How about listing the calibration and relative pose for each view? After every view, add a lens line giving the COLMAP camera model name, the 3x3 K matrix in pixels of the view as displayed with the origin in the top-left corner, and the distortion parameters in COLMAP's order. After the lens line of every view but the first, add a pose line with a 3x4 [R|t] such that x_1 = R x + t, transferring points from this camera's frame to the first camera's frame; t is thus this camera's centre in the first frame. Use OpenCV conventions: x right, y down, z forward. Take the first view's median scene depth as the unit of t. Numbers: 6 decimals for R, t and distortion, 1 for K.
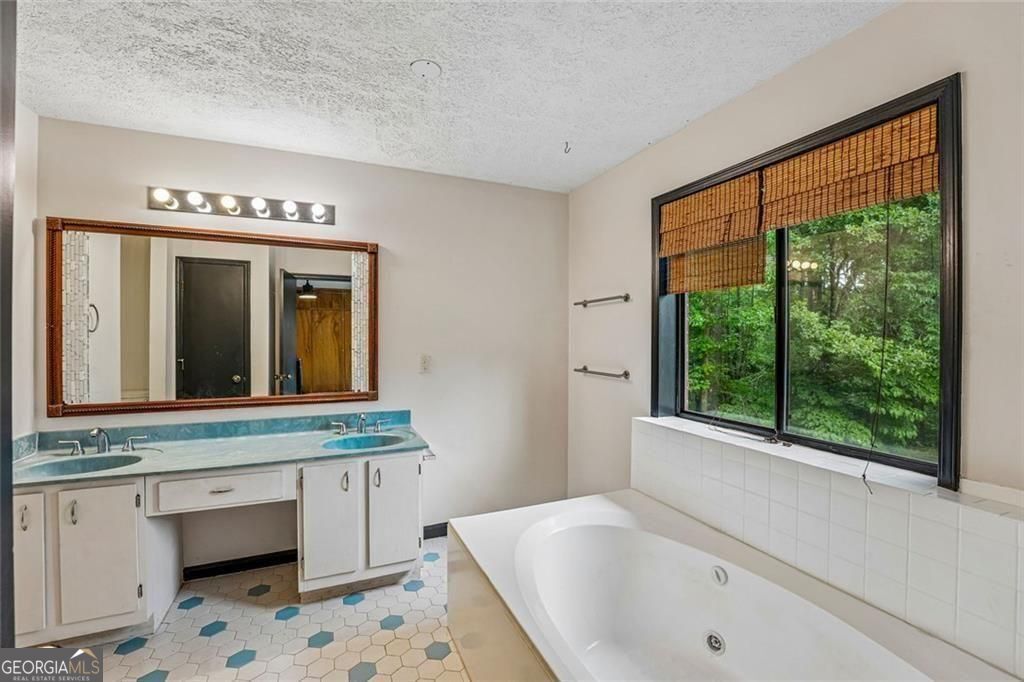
lens RADIAL K [[423.5, 0, 510.7], [0, 423.5, 338.7], [0, 0, 1]] dist [-0.026422, 0.000240]
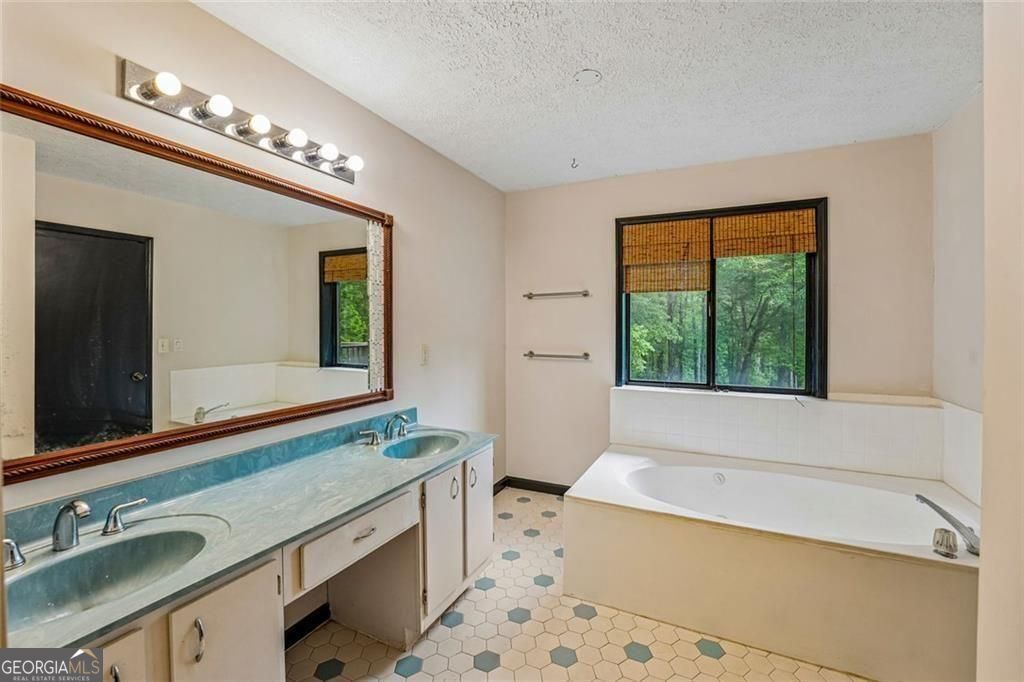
lens RADIAL K [[427.8, 0, 509.7], [0, 427.8, 329.7], [0, 0, 1]] dist [-0.025505, 0.000004]
pose [[0.762096, -0.006345, 0.647433, -0.822382], [0.004643, 0.999980, 0.004335, 0.002969], [-0.647448, -0.000298, 0.762110, 0.224685]]
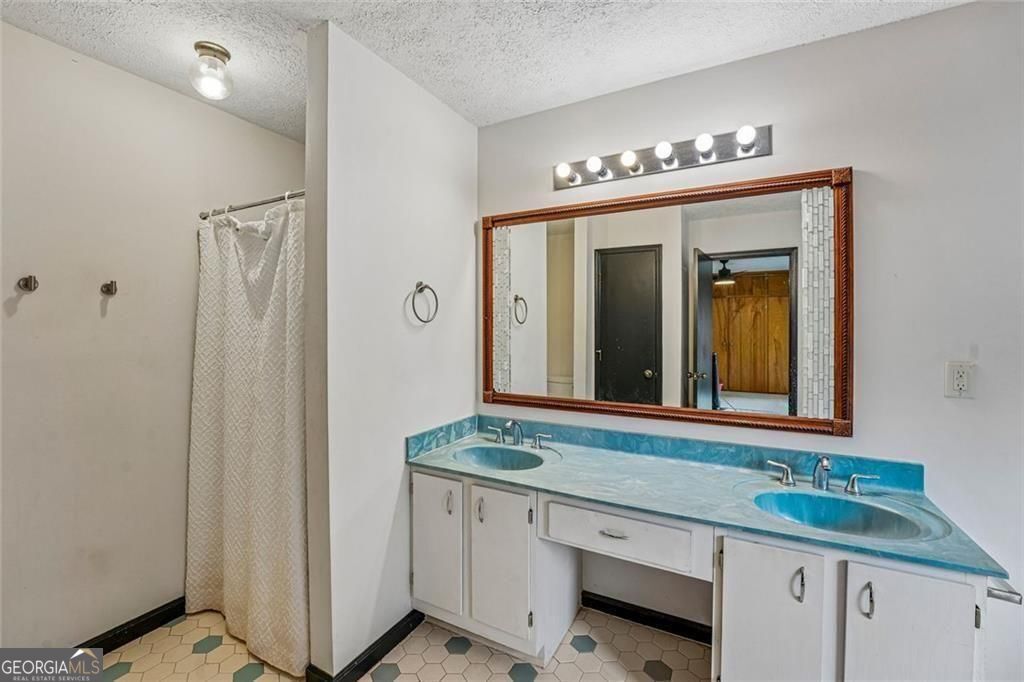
lens RADIAL K [[427.8, 0, 509.7], [0, 427.8, 329.7], [0, 0, 1]] dist [-0.025505, 0.000004]
pose [[0.611271, 0.001393, -0.791420, -0.174061], [-0.002390, 0.999997, -0.000085, -0.000208], [0.791417, 0.001943, 0.611273, 0.327511]]
